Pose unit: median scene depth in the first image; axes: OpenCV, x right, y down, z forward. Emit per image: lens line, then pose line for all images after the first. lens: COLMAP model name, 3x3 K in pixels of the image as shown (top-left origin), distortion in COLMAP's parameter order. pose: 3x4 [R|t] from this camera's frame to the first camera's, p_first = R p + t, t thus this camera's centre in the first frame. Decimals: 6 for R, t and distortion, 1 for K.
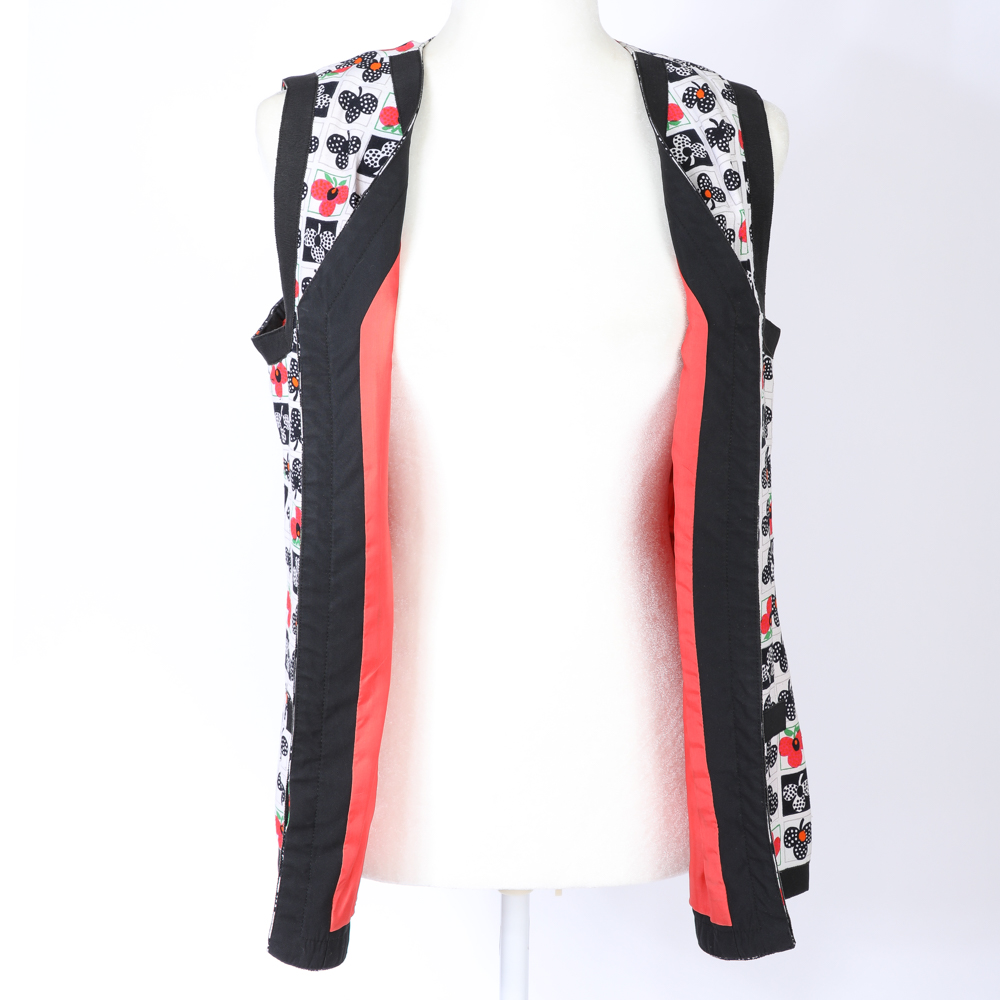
lens RADIAL K [[1437.2, 0, 507.0], [0, 1437.2, 493.3], [0, 0, 1]] dist [0.029292, 0.000000]
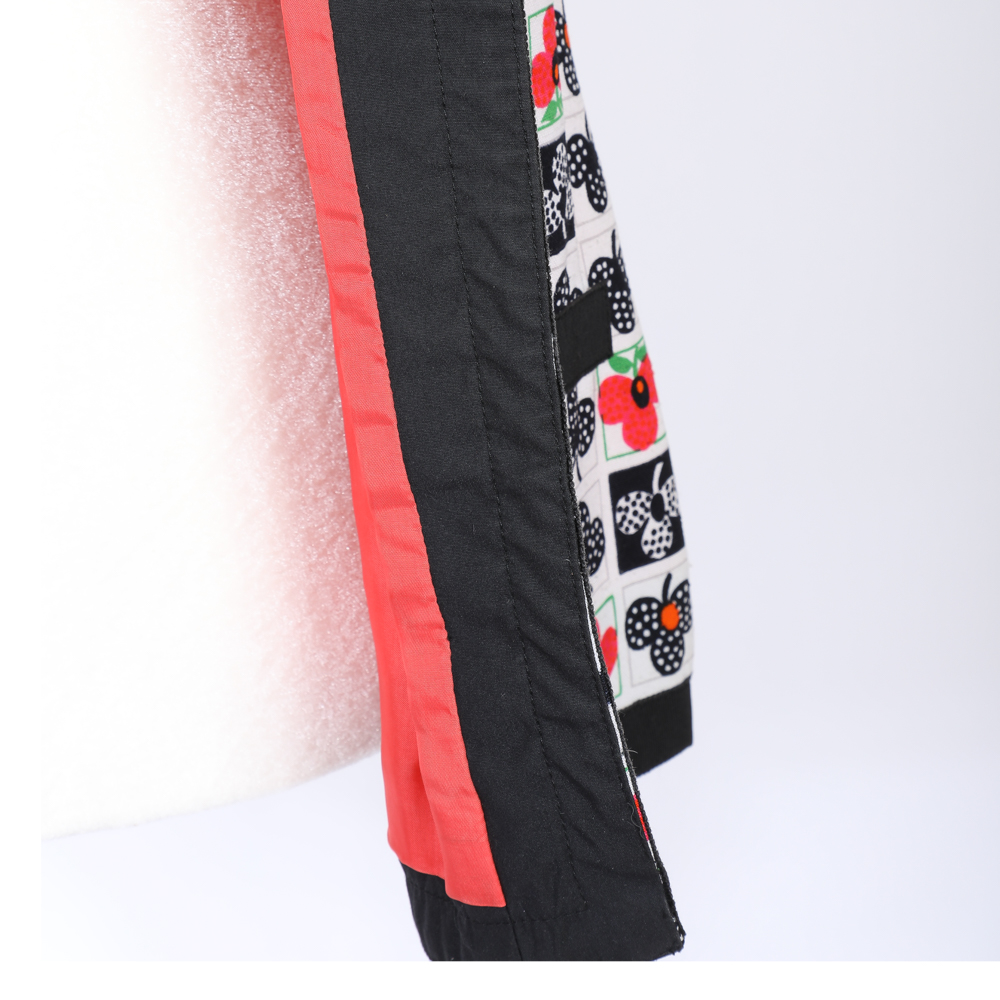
lens RADIAL K [[2475.5, 0, 499.9], [0, 2475.5, 500.1], [0, 0, 1]] dist [-0.302946, 0.000000]
pose [[0.983913, -0.102840, 0.146079, 0.065718], [0.072131, 0.976766, 0.201807, 0.068782], [-0.163438, -0.188024, 0.968470, 0.372357]]
